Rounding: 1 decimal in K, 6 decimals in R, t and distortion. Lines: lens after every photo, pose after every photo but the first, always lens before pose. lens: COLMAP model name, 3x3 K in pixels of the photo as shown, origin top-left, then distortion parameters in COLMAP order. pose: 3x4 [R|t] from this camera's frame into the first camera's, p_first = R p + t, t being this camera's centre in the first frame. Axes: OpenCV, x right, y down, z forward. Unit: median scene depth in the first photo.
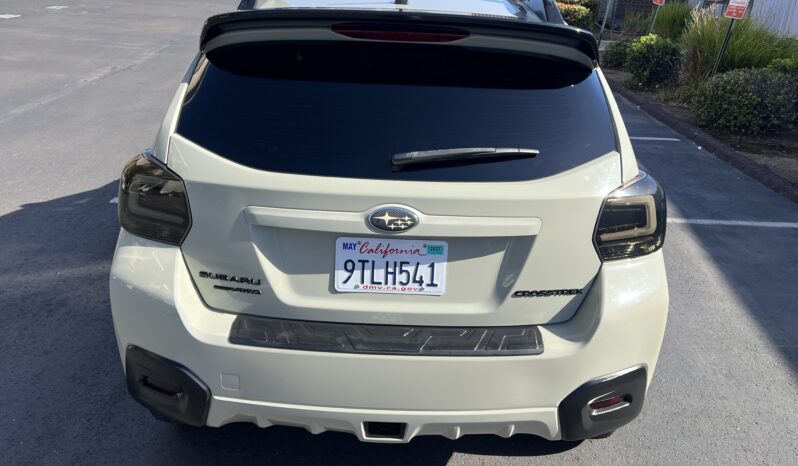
lens RADIAL K [[675.3, 0, 399.0], [0, 675.3, 233.0], [0, 0, 1]] dist [0.076815, -0.010568]
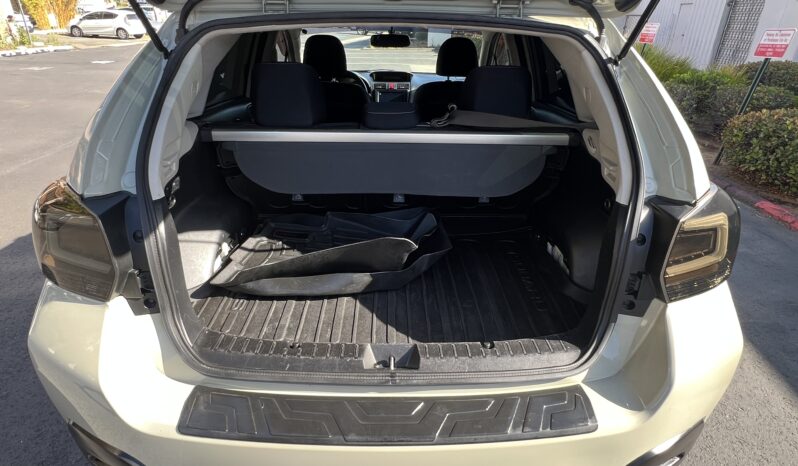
lens RADIAL K [[464.5, 0, 399.0], [0, 464.5, 233.0], [0, 0, 1]] dist [0.001966, 0.000396]
pose [[0.999460, -0.031989, 0.007509, -0.004574], [0.031509, 0.997873, 0.057075, -0.077323], [-0.009318, -0.056808, 0.998342, 0.494482]]
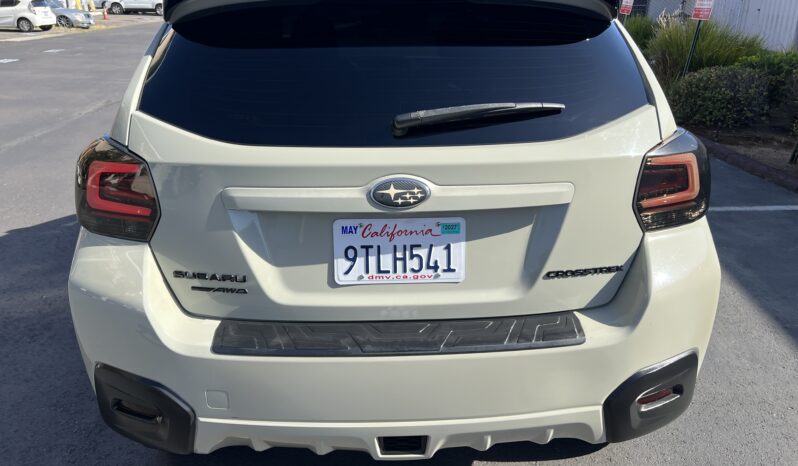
lens RADIAL K [[633.4, 0, 403.7], [0, 633.4, 232.3], [0, 0, 1]] dist [0.048983, -0.005064]
pose [[0.998081, -0.058139, 0.021332, -0.022261], [0.058686, 0.997938, -0.025980, 0.046403], [-0.019777, 0.027182, 0.999435, 0.203414]]
